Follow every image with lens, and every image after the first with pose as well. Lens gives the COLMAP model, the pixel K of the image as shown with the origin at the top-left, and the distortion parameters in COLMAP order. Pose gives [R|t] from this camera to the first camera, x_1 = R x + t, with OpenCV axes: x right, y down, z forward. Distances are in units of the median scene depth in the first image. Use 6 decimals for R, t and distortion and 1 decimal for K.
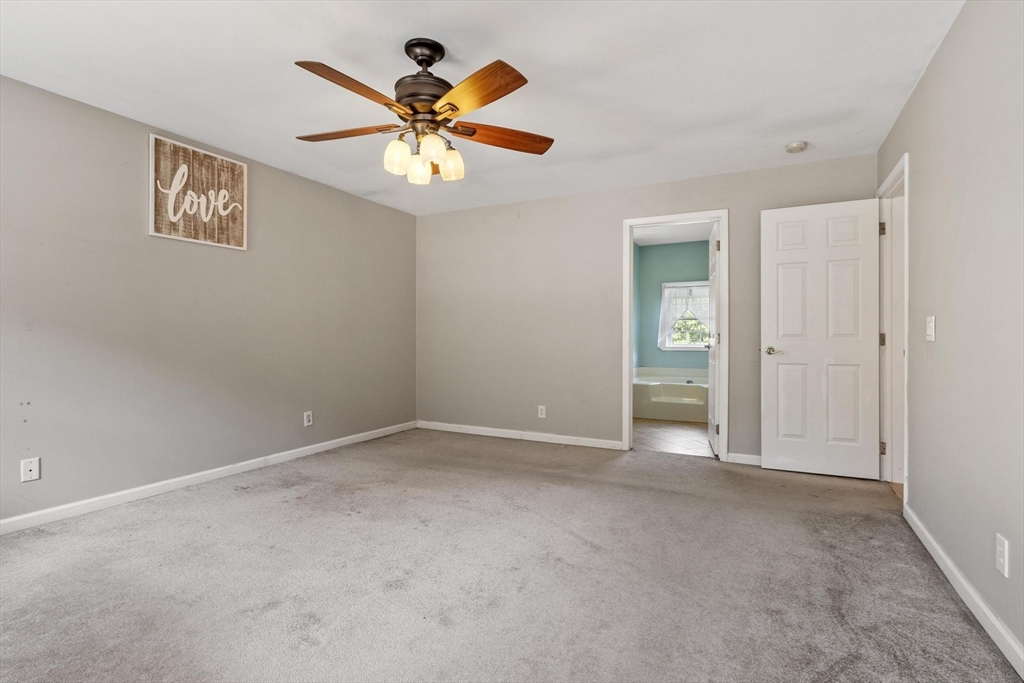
lens RADIAL K [[472.7, 0, 515.0], [0, 472.7, 341.2], [0, 0, 1]] dist [0.002234, 0.000127]
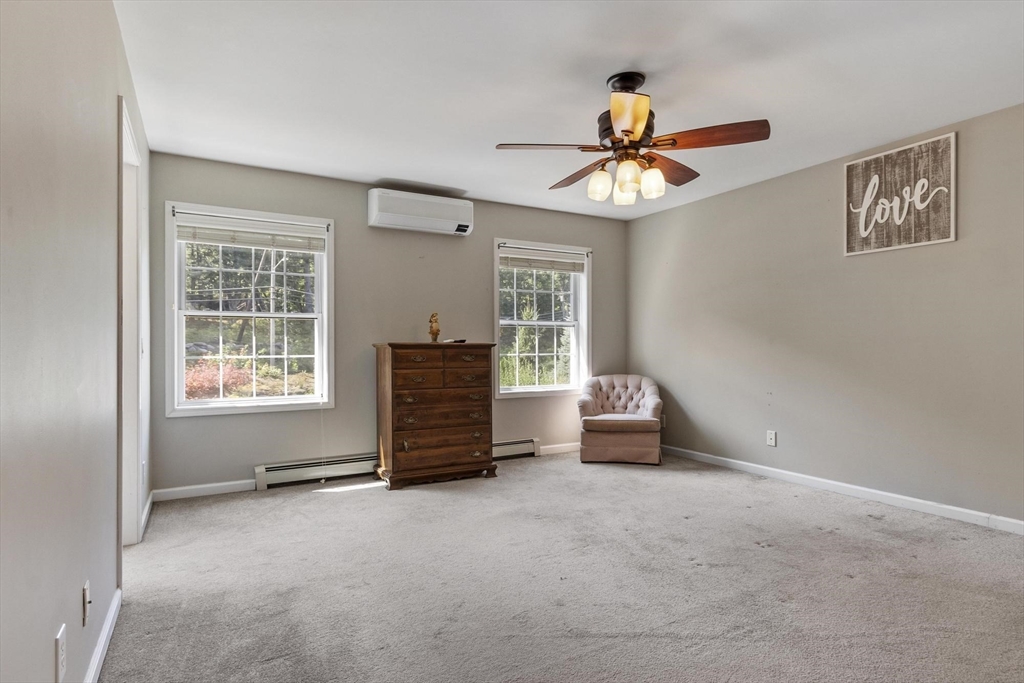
lens RADIAL K [[537.7, 0, 516.9], [0, 537.7, 348.8], [0, 0, 1]] dist [0.003696, -0.001164]
pose [[-0.519837, 0.005813, -0.854246, 0.635624], [-0.009088, 0.999883, 0.012335, -0.016266], [0.854217, 0.014176, -0.519723, 0.918797]]
